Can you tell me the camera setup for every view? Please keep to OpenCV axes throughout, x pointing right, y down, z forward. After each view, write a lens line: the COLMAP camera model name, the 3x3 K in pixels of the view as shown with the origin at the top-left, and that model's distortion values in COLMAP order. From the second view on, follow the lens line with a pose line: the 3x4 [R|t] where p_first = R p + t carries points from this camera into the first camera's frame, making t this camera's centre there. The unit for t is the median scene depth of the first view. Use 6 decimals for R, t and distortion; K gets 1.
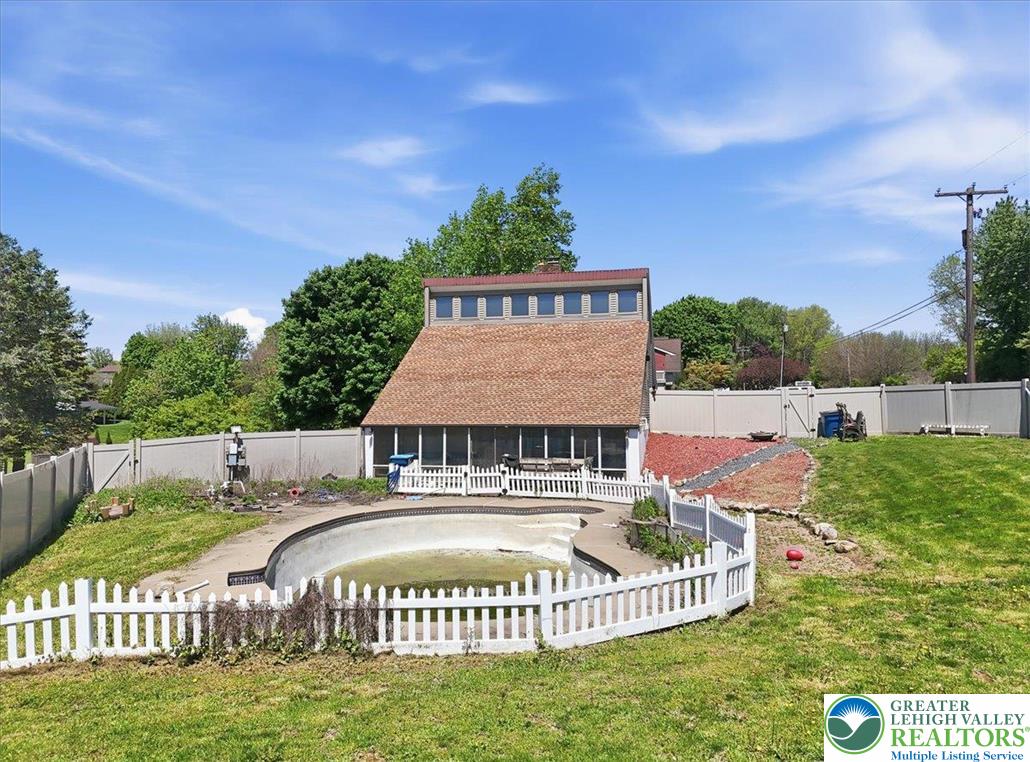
lens RADIAL K [[767.8, 0, 516.2], [0, 767.8, 360.8], [0, 0, 1]] dist [0.063183, -0.049268]
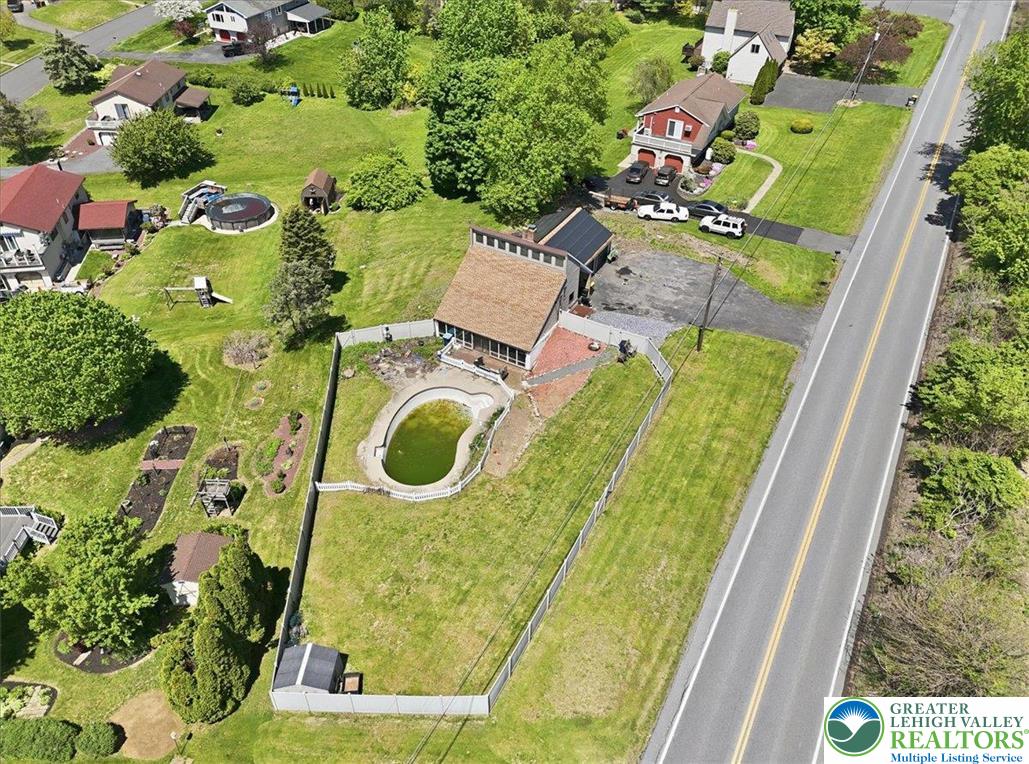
lens RADIAL K [[760.5, 0, 514.5], [0, 760.5, 382.0], [0, 0, 1]] dist [0.111055, -0.140019]
pose [[0.960463, 0.183992, -0.208945, 0.622576], [0.002038, 0.745832, 0.666131, -1.448312], [0.278401, -0.640219, 0.715969, -0.849861]]
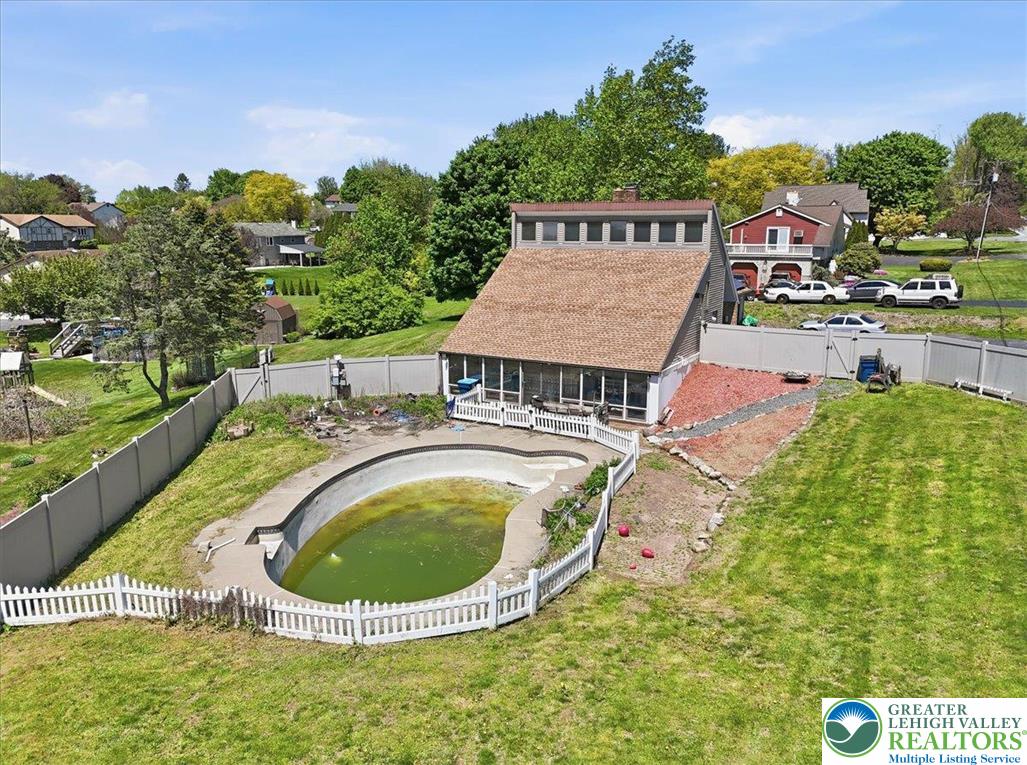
lens RADIAL K [[759.0, 0, 513.5], [0, 759.0, 382.5], [0, 0, 1]] dist [0.111055, -0.140019]
pose [[0.963459, 0.060065, -0.261035, 0.232596], [0.010050, 0.965741, 0.259315, -0.182668], [0.267668, -0.252462, 0.929848, -0.092907]]
